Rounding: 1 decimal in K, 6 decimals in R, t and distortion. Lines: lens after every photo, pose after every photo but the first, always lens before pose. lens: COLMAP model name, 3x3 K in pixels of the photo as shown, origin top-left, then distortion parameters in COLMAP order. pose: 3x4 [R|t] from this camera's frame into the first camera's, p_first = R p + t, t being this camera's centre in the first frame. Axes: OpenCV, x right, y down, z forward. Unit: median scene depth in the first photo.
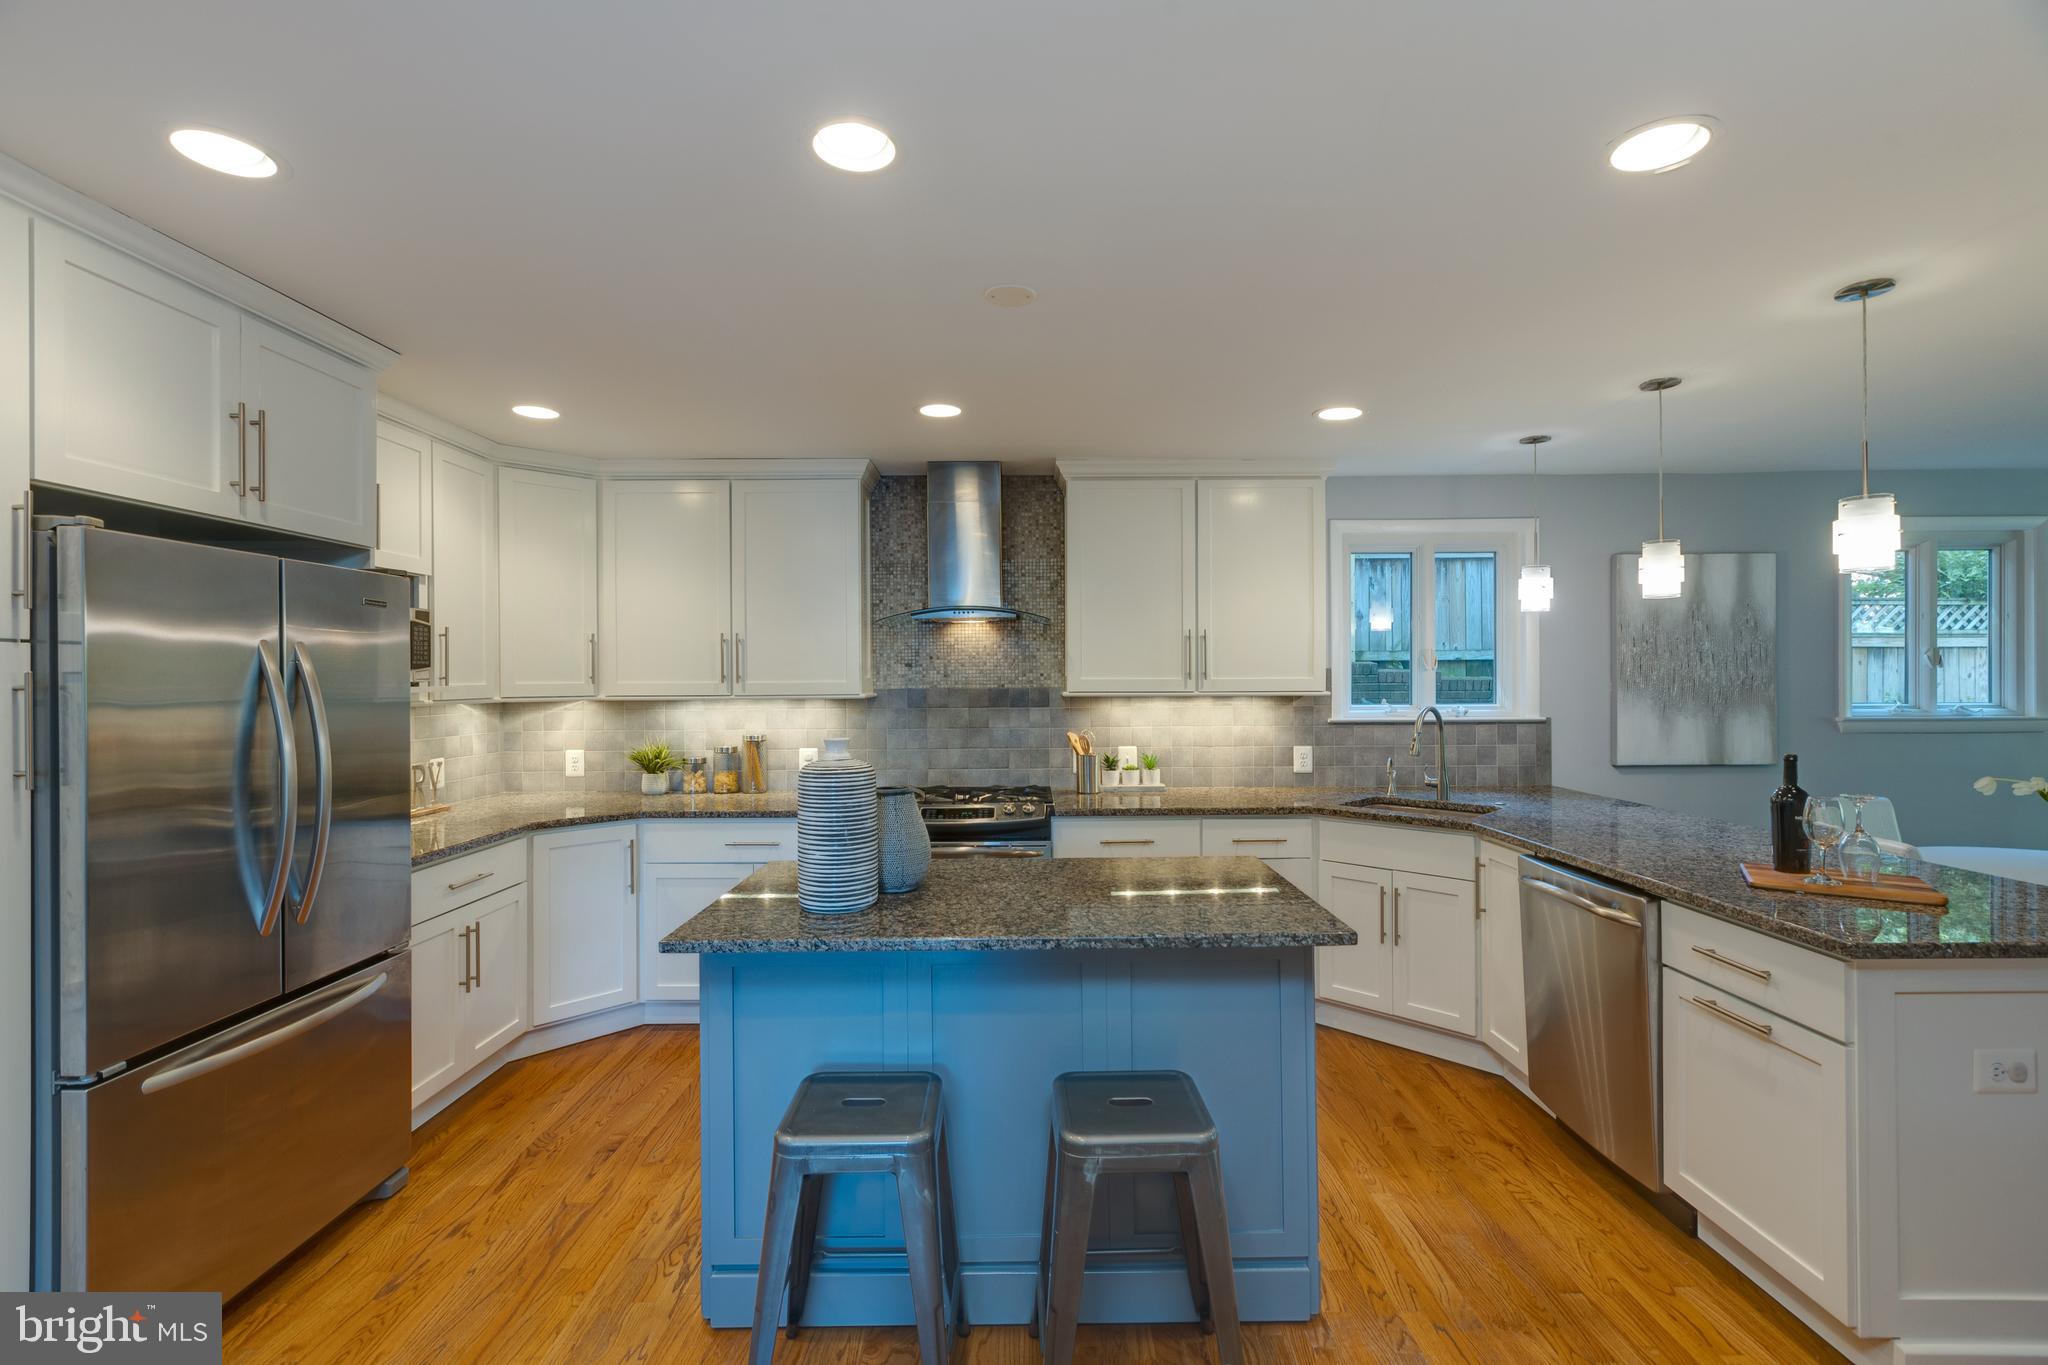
lens RADIAL K [[909.0, 0, 1023.8], [0, 909.0, 675.7], [0, 0, 1]] dist [0.003606, -0.001300]
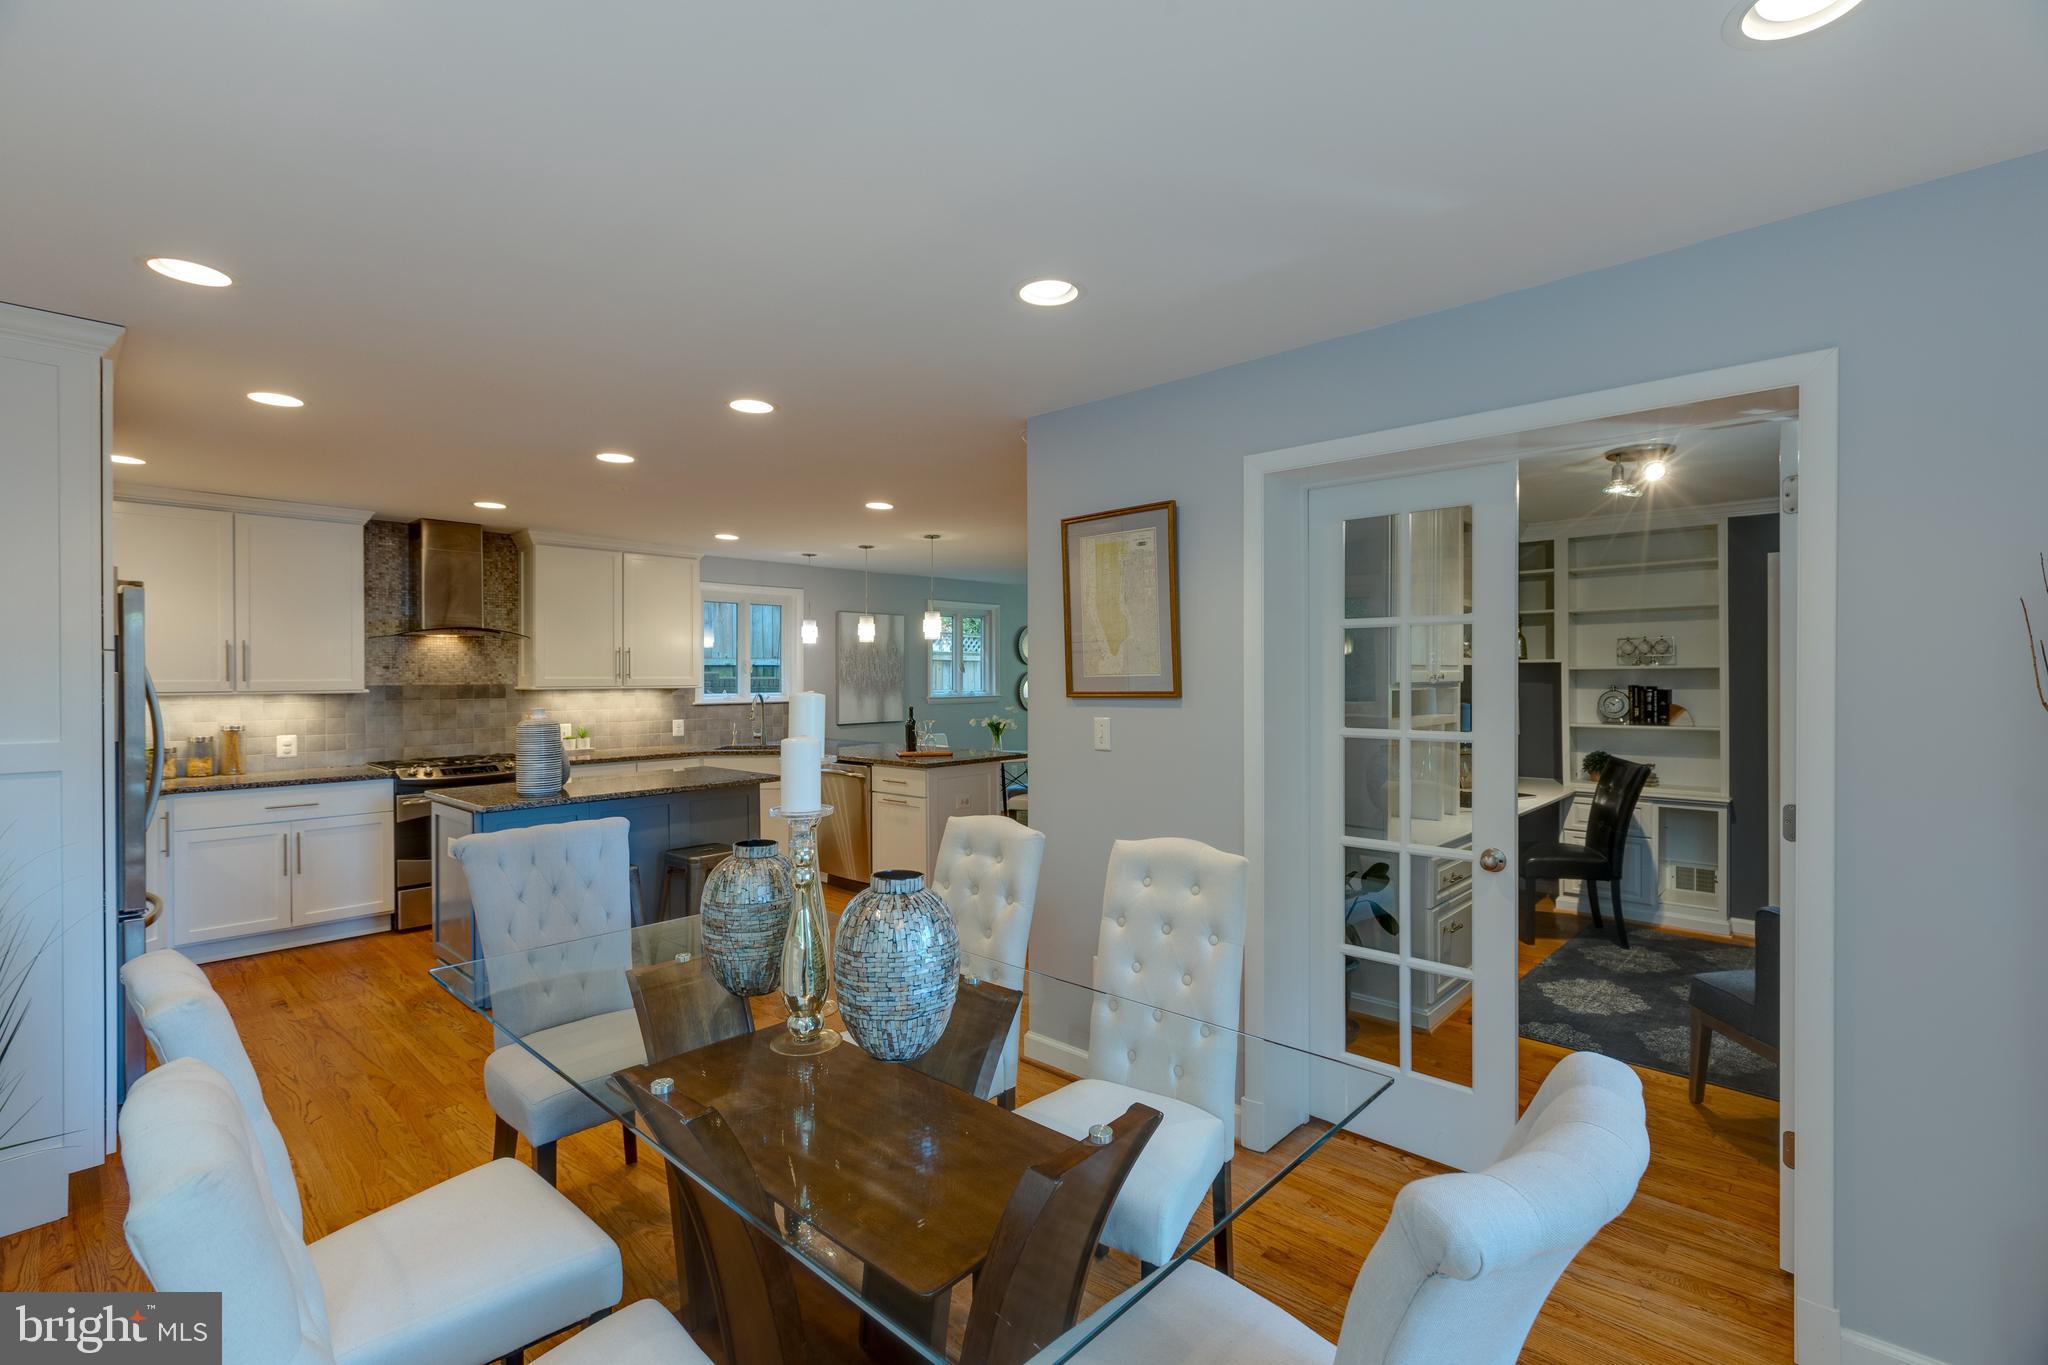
lens RADIAL K [[909.0, 0, 1026.1], [0, 909.0, 677.0], [0, 0, 1]] dist [0.003606, -0.001300]
pose [[0.675139, 0.001195, 0.737690, -0.496431], [-0.002974, 0.999995, 0.001102, -0.002221], [-0.737685, -0.002938, 0.675139, -0.580168]]
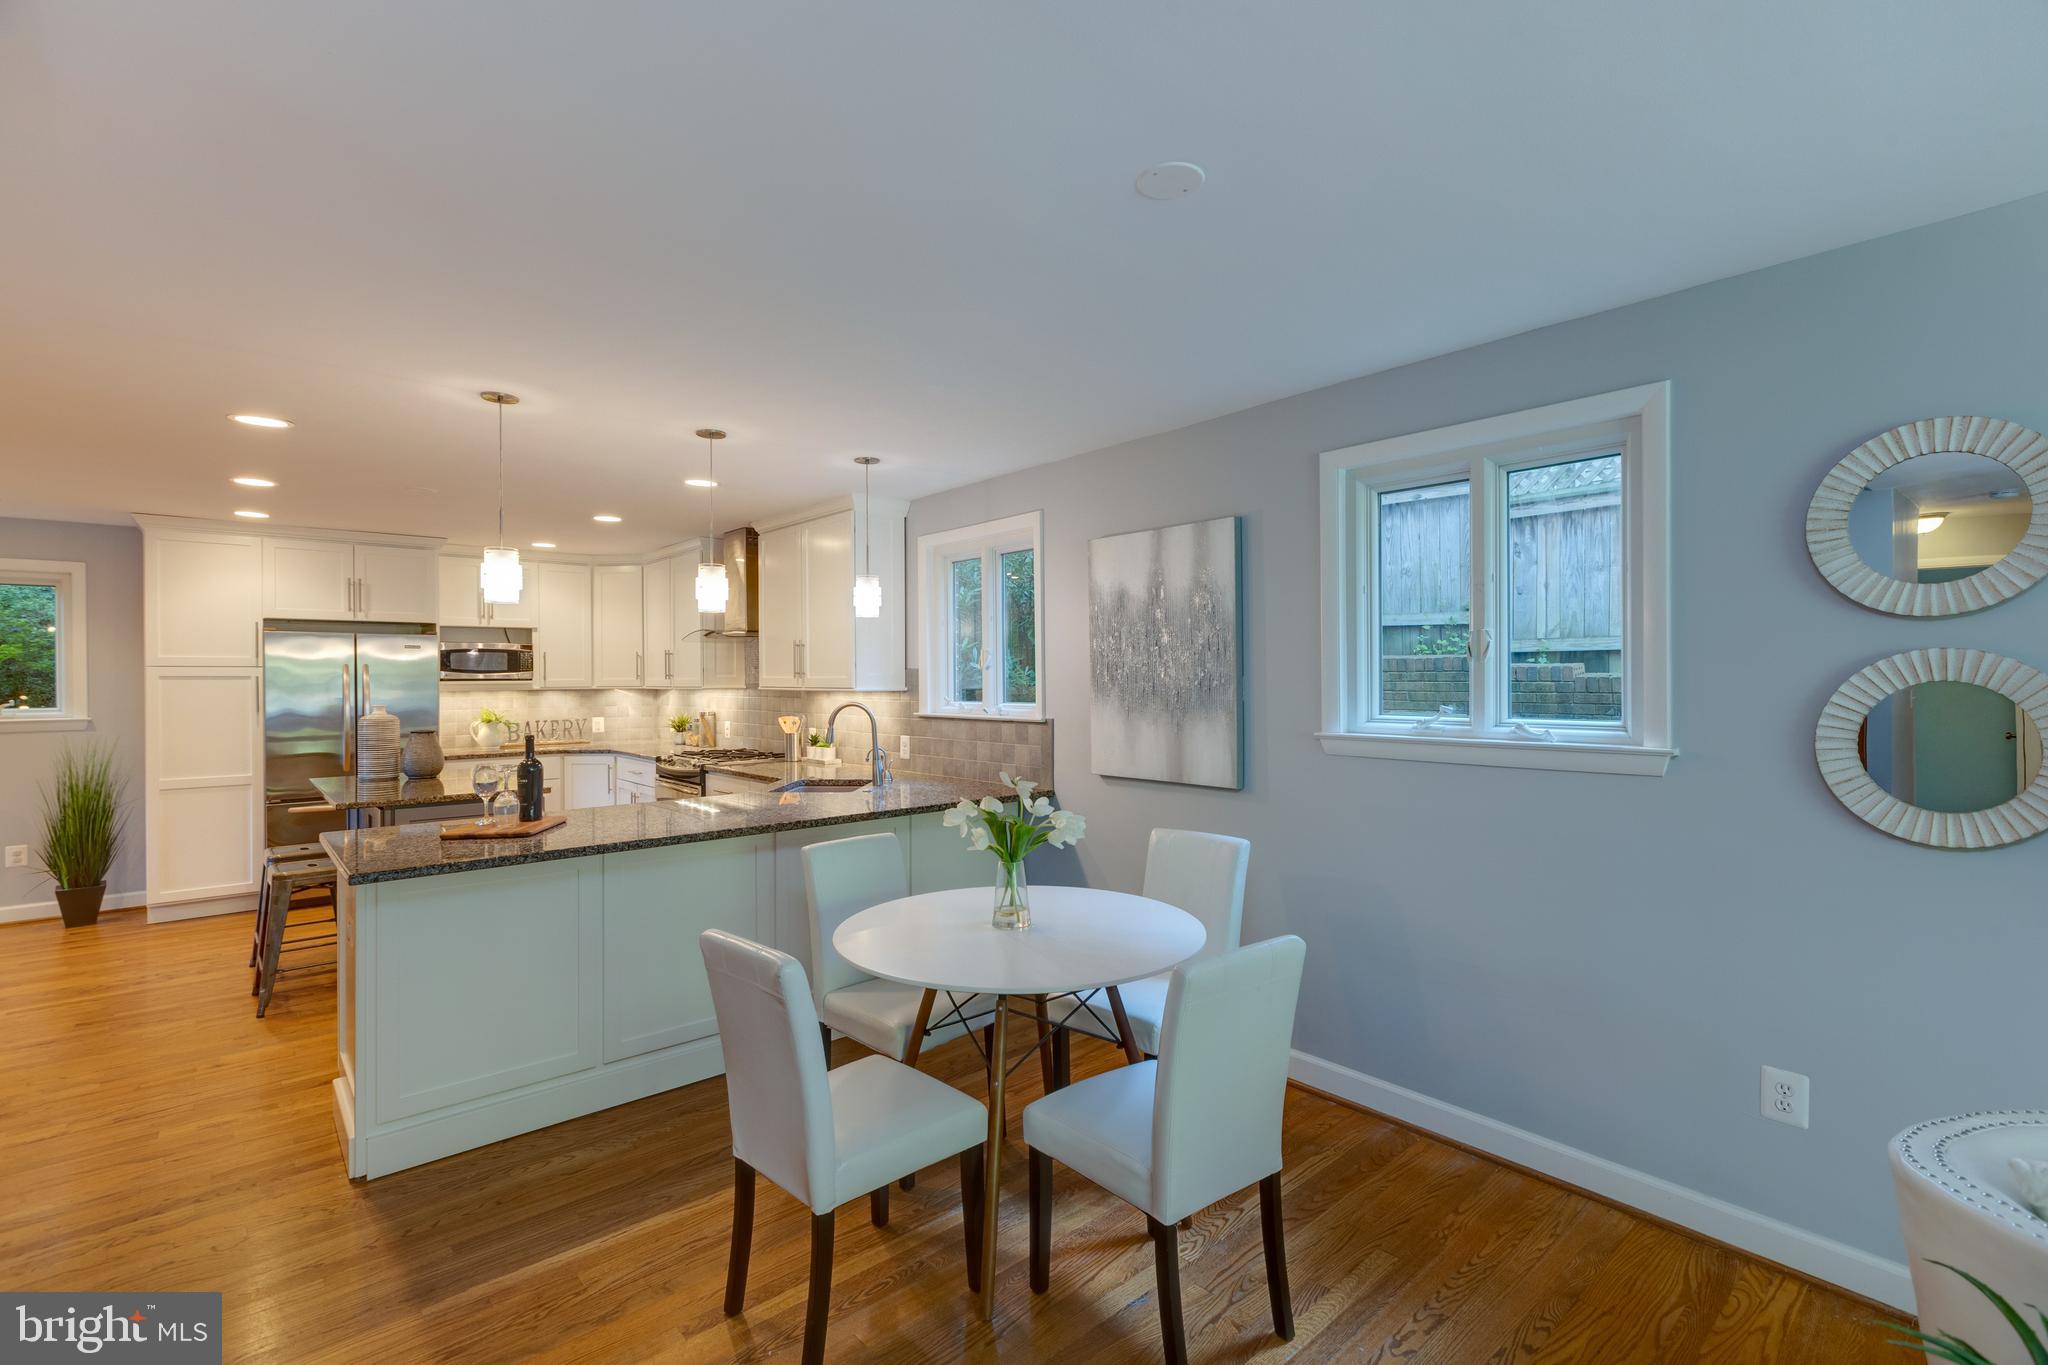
lens RADIAL K [[909.0, 0, 1023.9], [0, 909.0, 680.4], [0, 0, 1]] dist [0.003606, -0.001300]
pose [[0.662430, 0.004419, -0.749111, 1.346761], [0.004414, 0.999942, 0.009803, -0.003541], [0.749111, -0.009800, 0.662372, 0.370990]]
